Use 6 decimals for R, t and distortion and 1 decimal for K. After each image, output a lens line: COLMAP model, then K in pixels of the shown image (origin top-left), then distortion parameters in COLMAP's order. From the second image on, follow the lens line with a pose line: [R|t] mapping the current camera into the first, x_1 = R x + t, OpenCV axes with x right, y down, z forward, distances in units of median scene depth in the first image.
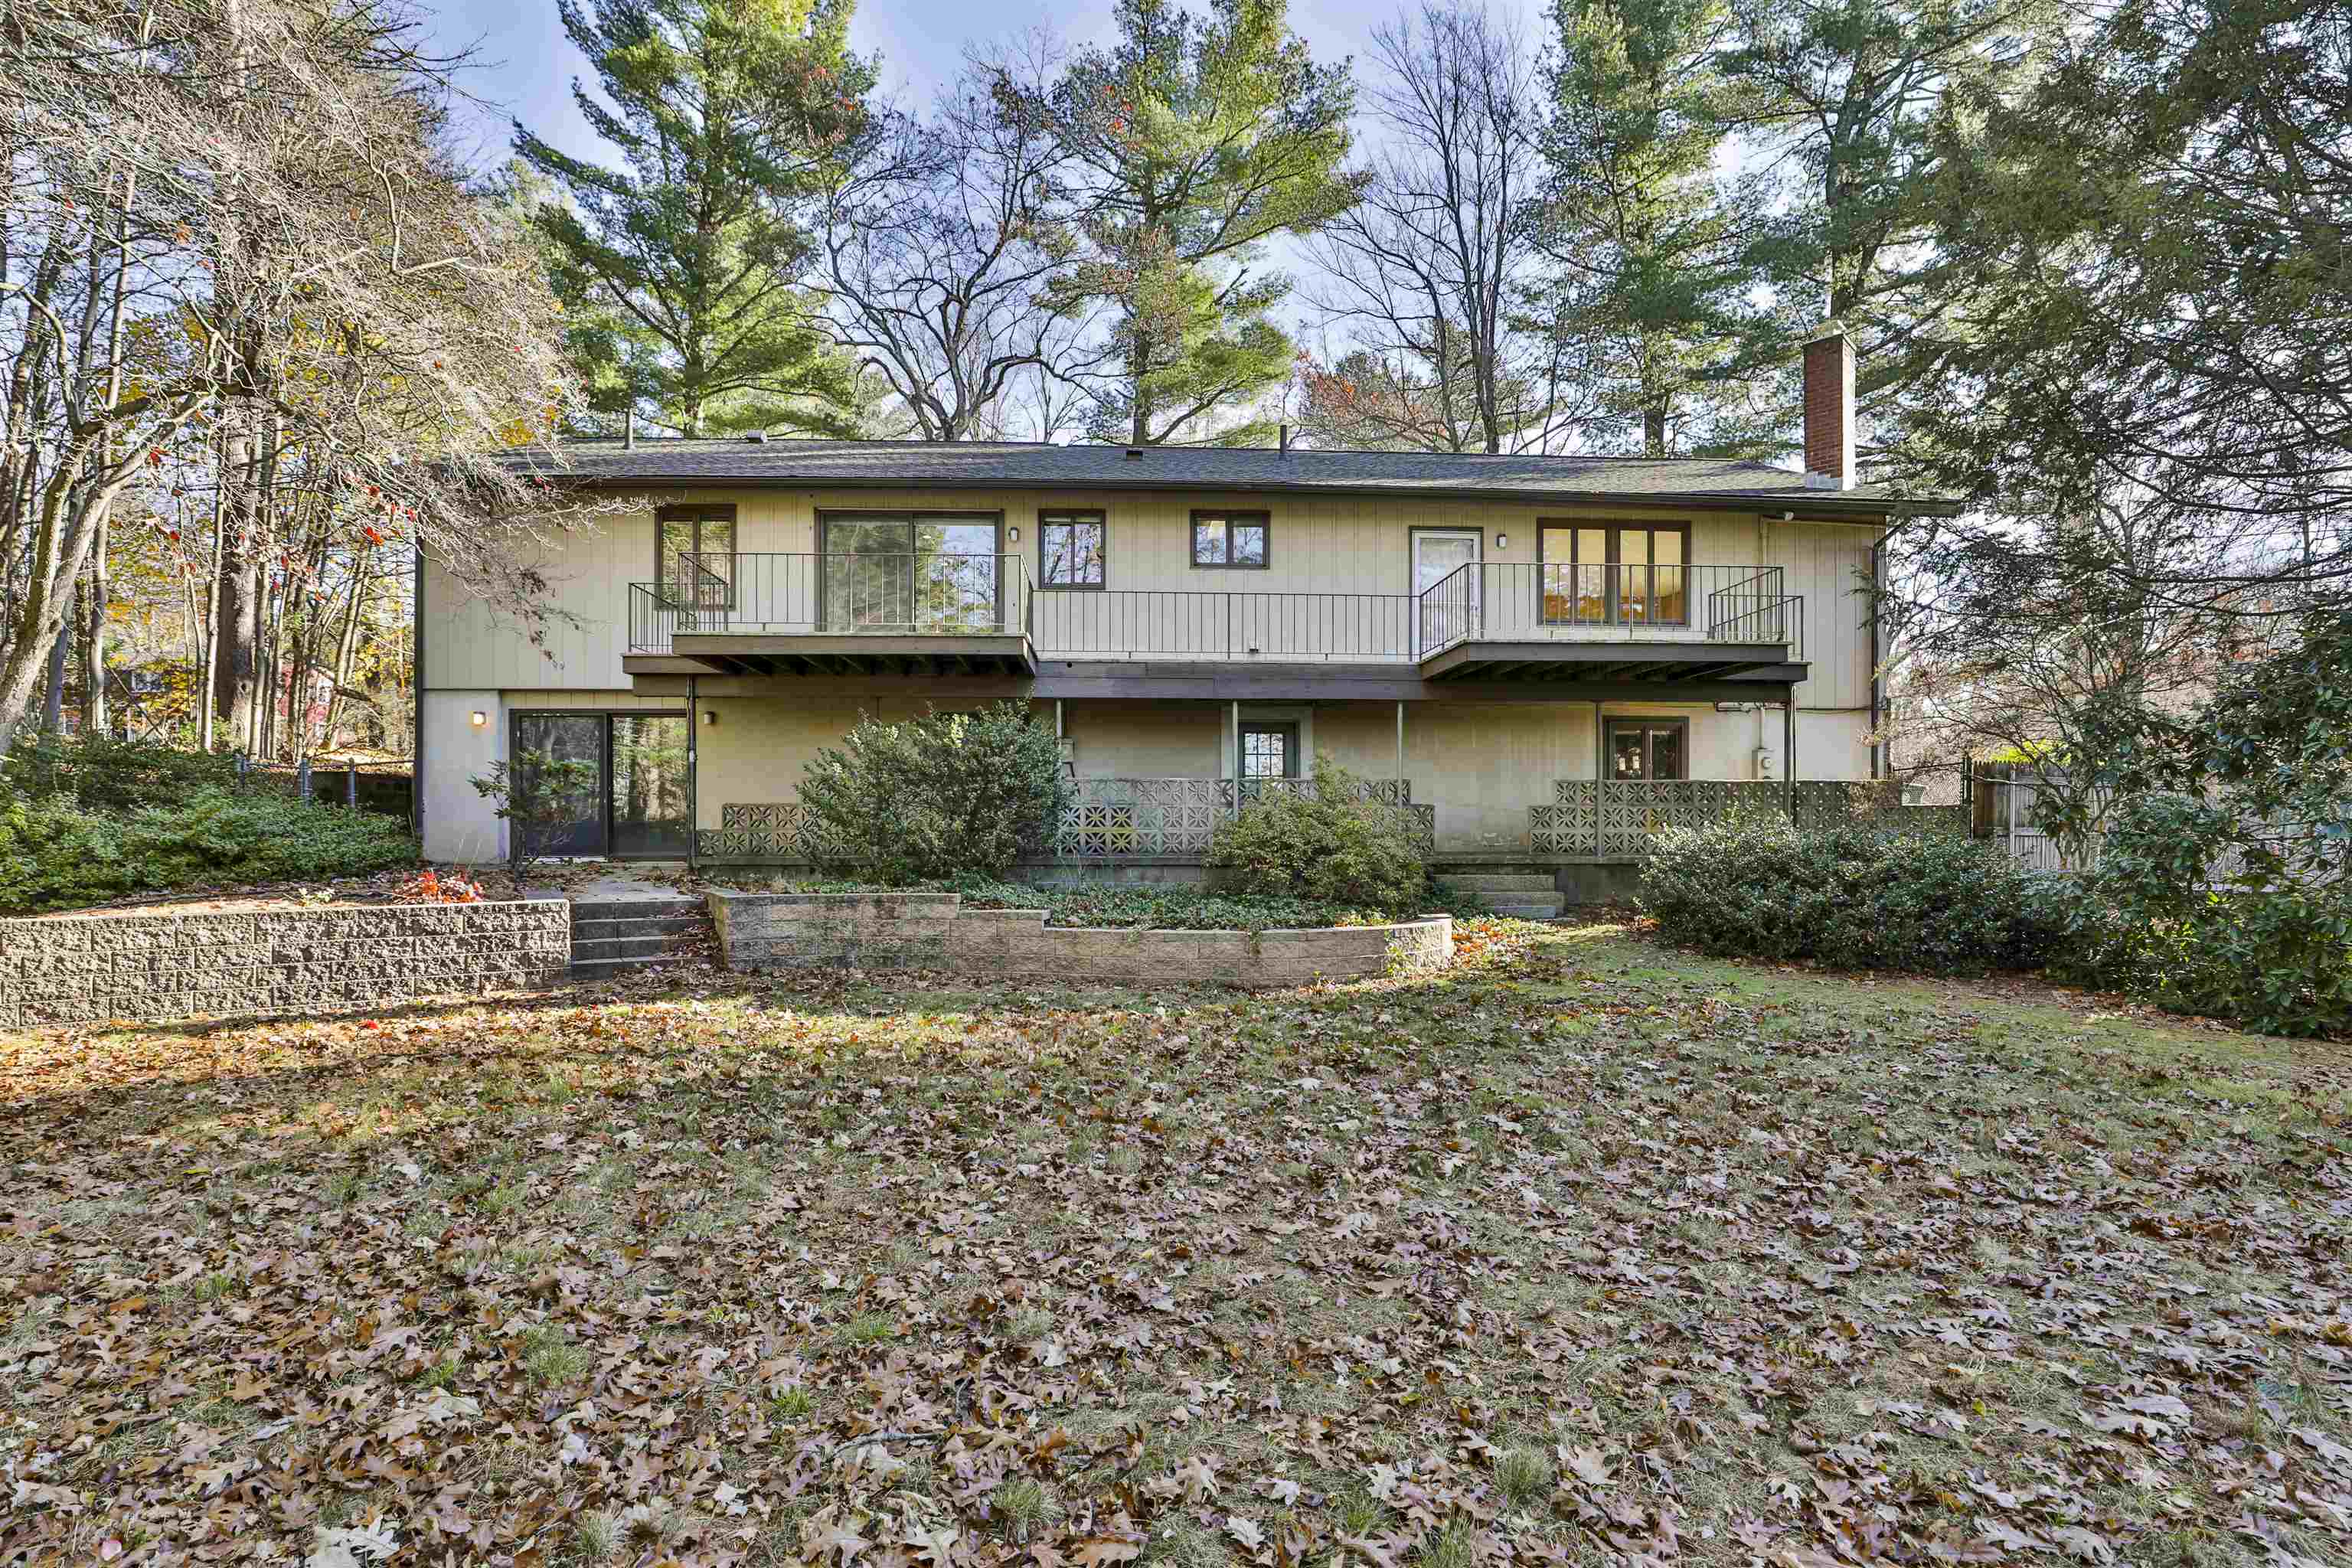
lens RADIAL K [[1095.8, 0, 1176.3], [0, 1095.8, 841.7], [0, 0, 1]] dist [-0.026065, -0.000595]
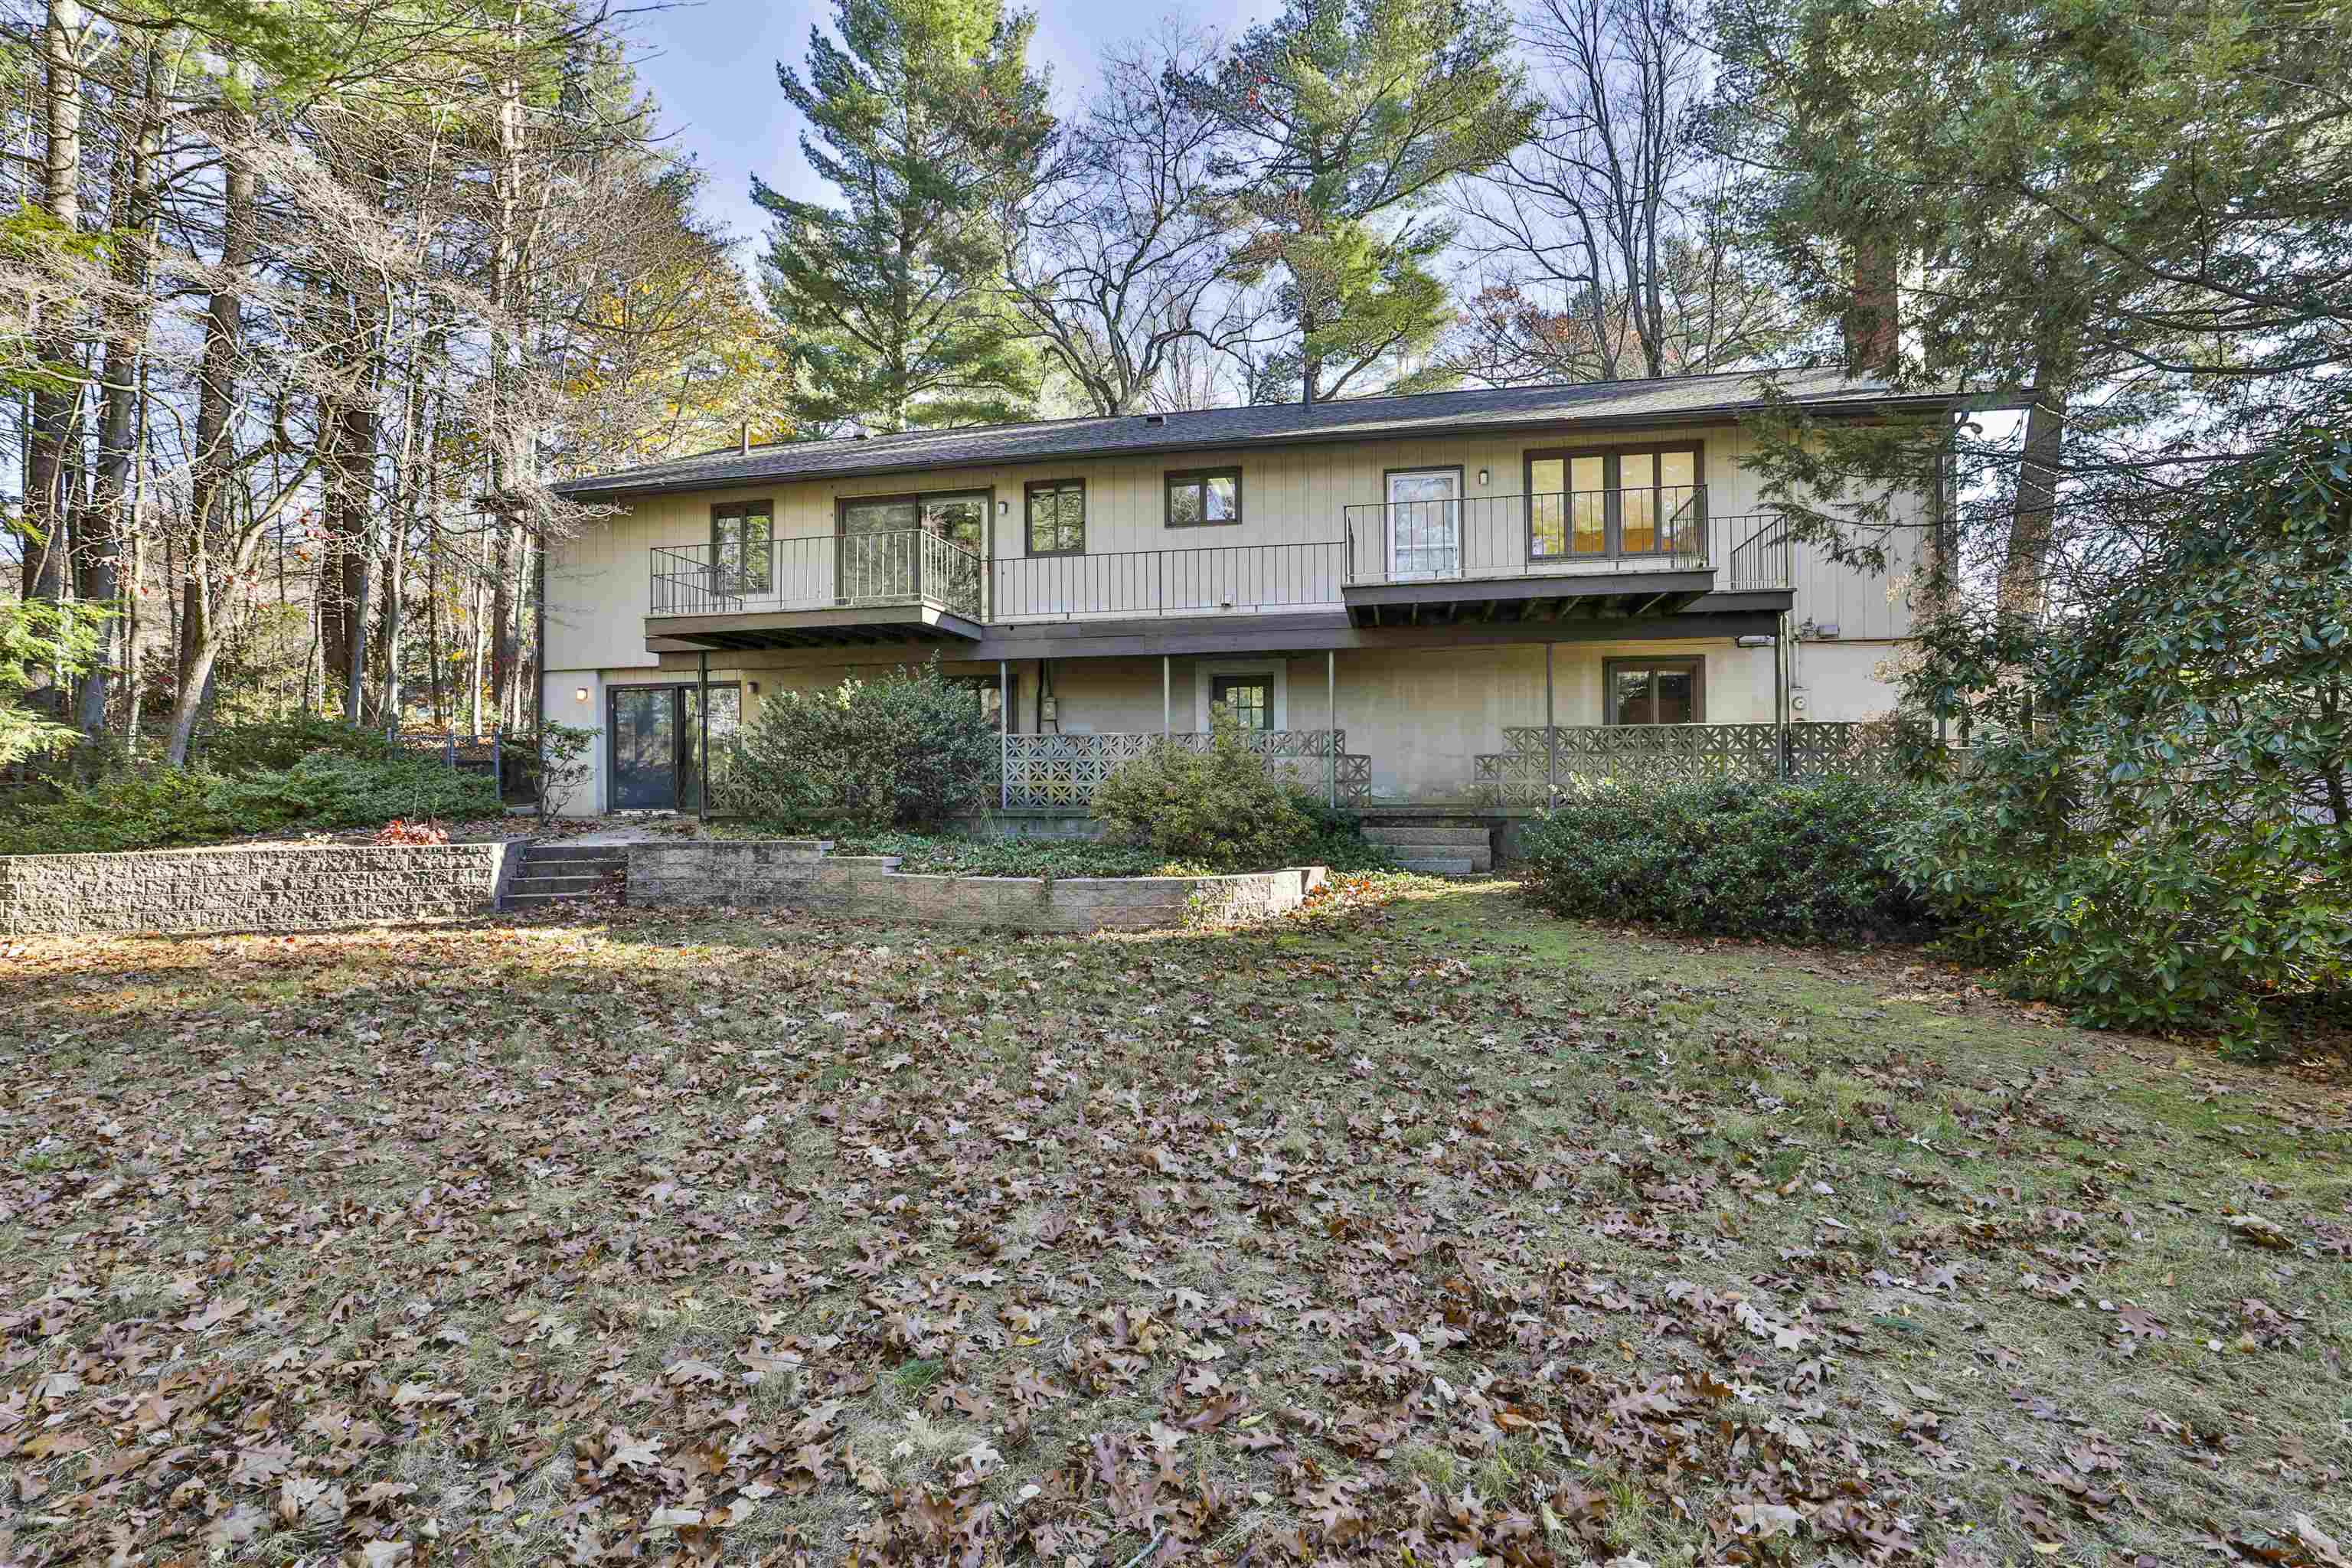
lens RADIAL K [[1079.1, 0, 1176.0], [0, 1079.1, 784.0], [0, 0, 1]] dist [-0.029267, 0.000607]
pose [[0.967160, -0.007140, -0.254069, 0.276796], [0.004111, 0.999914, -0.012452, 0.002912], [0.254136, 0.010999, 0.967106, 0.026372]]
